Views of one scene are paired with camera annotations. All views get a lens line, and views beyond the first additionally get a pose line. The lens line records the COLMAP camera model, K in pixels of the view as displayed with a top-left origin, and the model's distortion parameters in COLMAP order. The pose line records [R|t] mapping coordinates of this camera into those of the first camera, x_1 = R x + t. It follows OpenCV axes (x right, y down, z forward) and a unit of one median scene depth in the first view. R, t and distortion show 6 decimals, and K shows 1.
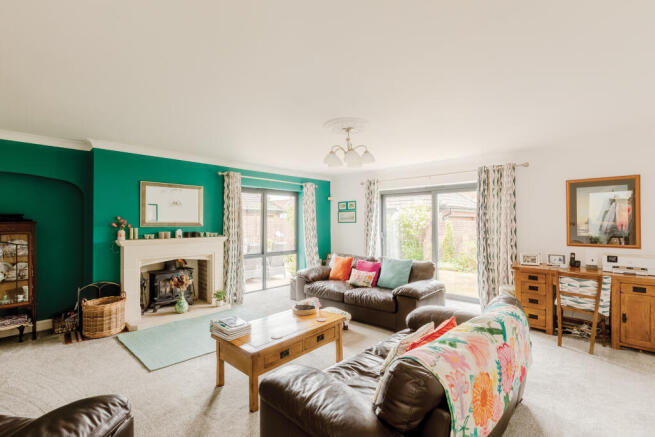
lens RADIAL K [[301.0, 0, 327.8], [0, 301.0, 220.3], [0, 0, 1]] dist [-0.029619, 0.000271]
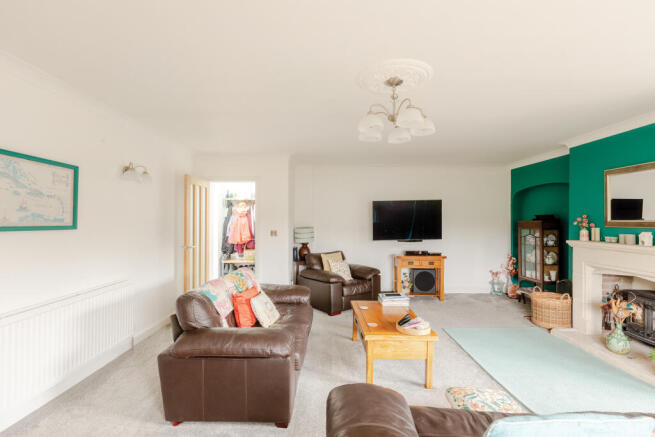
lens RADIAL K [[322.0, 0, 326.4], [0, 322.0, 218.1], [0, 0, 1]] dist [-0.024357, 0.004501]
pose [[-0.729695, -0.000915, -0.683772, 0.546557], [0.004601, 0.999970, -0.006248, -0.001000], [0.683757, -0.007705, -0.729669, 1.144487]]
